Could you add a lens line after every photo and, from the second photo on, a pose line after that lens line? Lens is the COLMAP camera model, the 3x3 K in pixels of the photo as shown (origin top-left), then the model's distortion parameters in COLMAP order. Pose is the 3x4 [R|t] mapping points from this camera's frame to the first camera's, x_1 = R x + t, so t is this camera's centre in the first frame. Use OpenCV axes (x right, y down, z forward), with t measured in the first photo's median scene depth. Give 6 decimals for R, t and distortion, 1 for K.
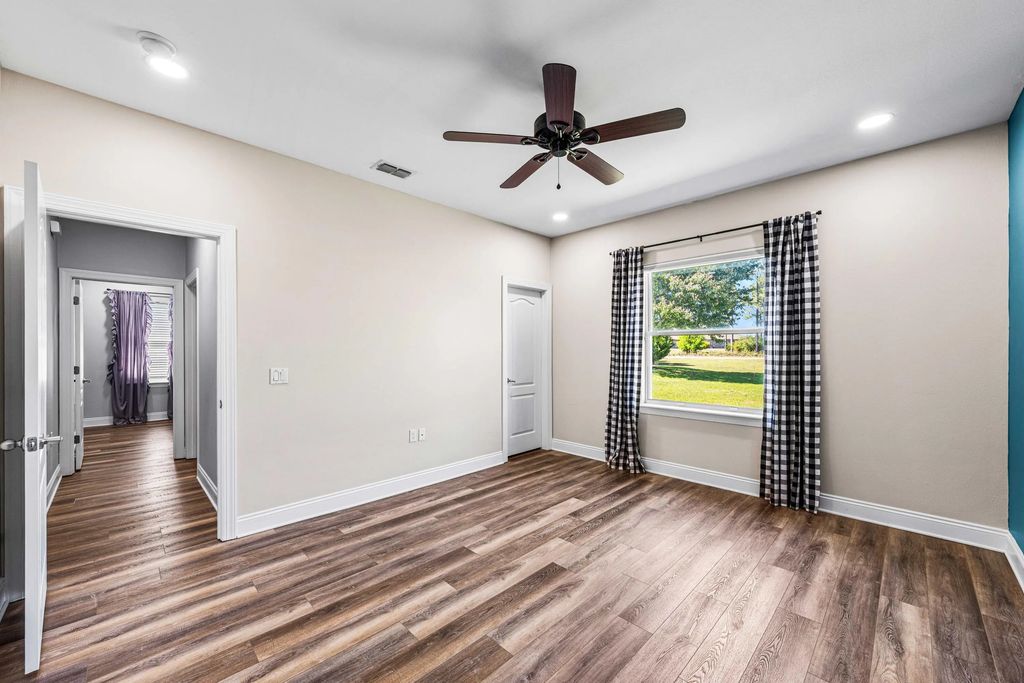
lens RADIAL K [[403.9, 0, 515.5], [0, 403.9, 342.8], [0, 0, 1]] dist [-0.000057, -0.000515]
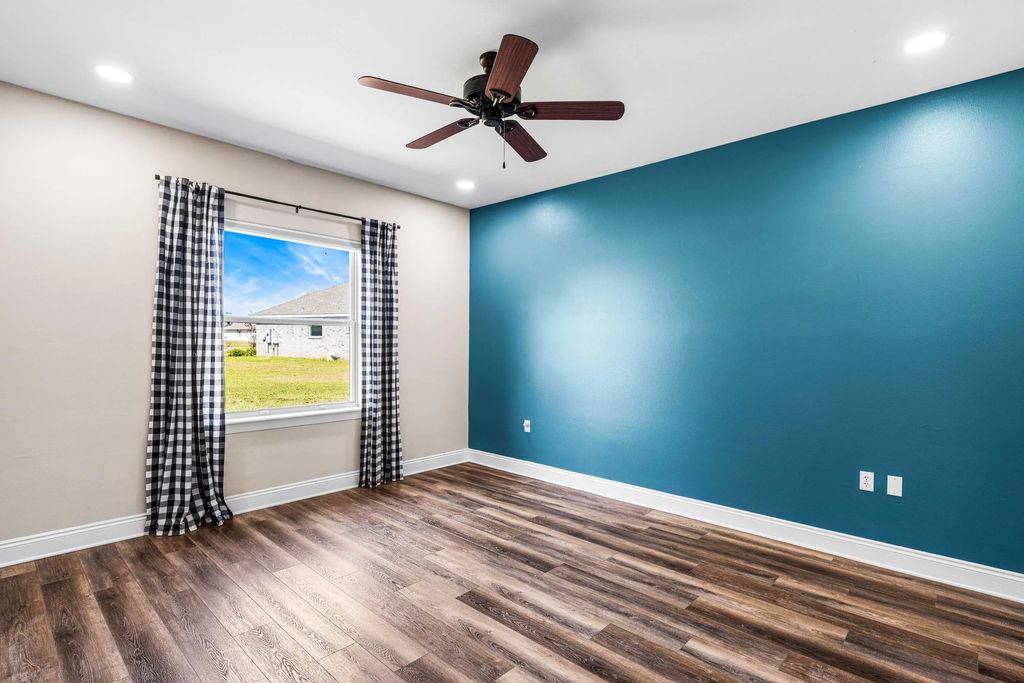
lens RADIAL K [[494.3, 0, 514.5], [0, 494.3, 348.6], [0, 0, 1]] dist [-0.001046, 0.000099]
pose [[-0.042682, -0.009001, 0.999048, -0.667173], [-0.024253, 0.999674, 0.007971, 0.012478], [-0.998794, -0.023890, -0.042887, 0.671499]]
